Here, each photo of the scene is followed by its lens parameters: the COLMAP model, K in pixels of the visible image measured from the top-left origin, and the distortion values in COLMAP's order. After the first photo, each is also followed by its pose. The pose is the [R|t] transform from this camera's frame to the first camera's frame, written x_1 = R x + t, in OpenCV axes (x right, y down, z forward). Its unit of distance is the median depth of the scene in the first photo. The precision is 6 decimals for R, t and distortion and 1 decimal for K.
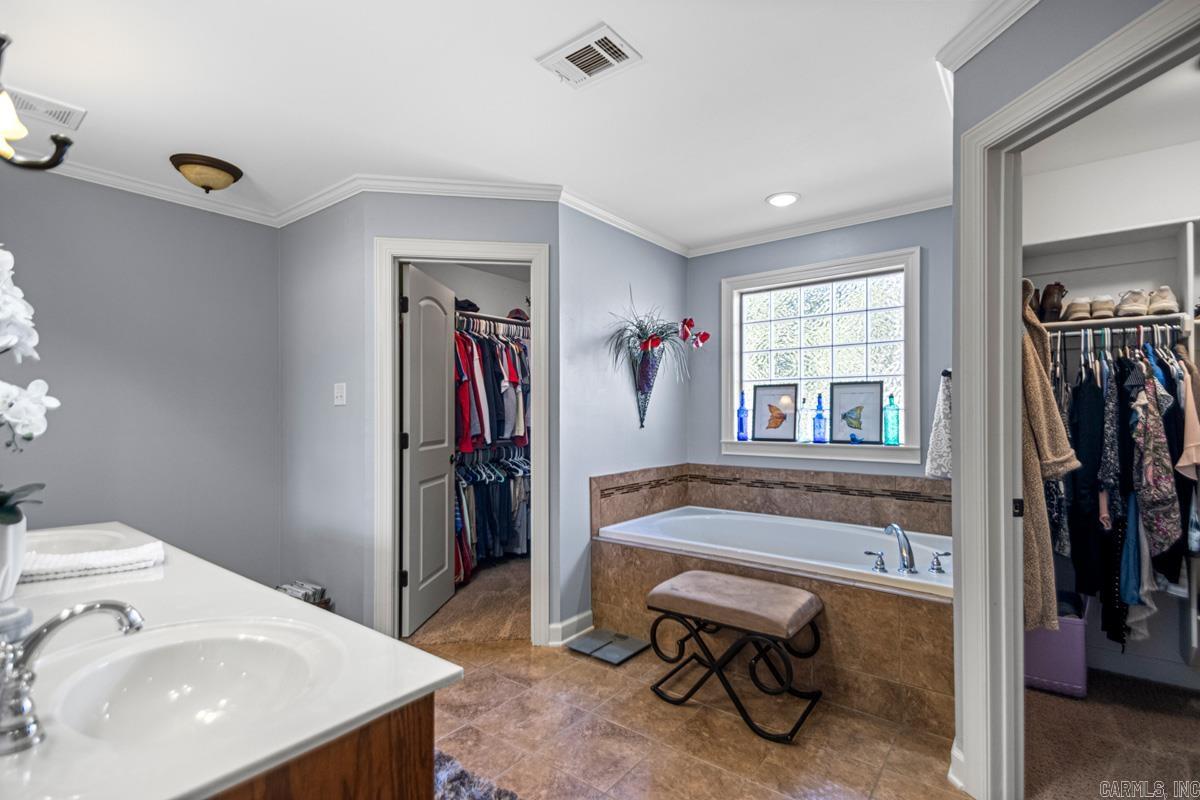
lens RADIAL K [[557.7, 0, 601.1], [0, 557.7, 408.3], [0, 0, 1]] dist [0.009859, -0.005961]
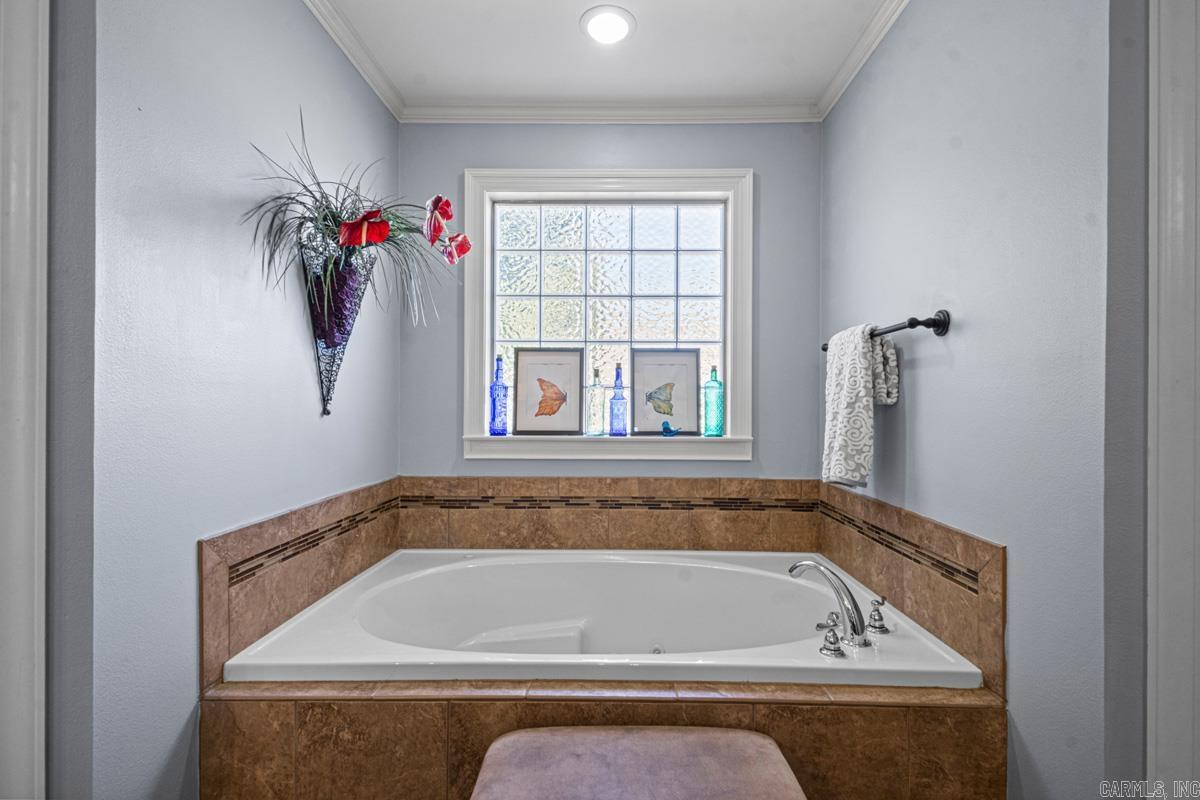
lens RADIAL K [[557.7, 0, 617.2], [0, 557.7, 405.5], [0, 0, 1]] dist [0.009859, -0.005961]
pose [[0.787884, 0.004350, 0.615808, -0.028370], [-0.011689, 0.999901, 0.007893, 0.020239], [-0.615712, -0.013417, 0.787857, 0.474519]]
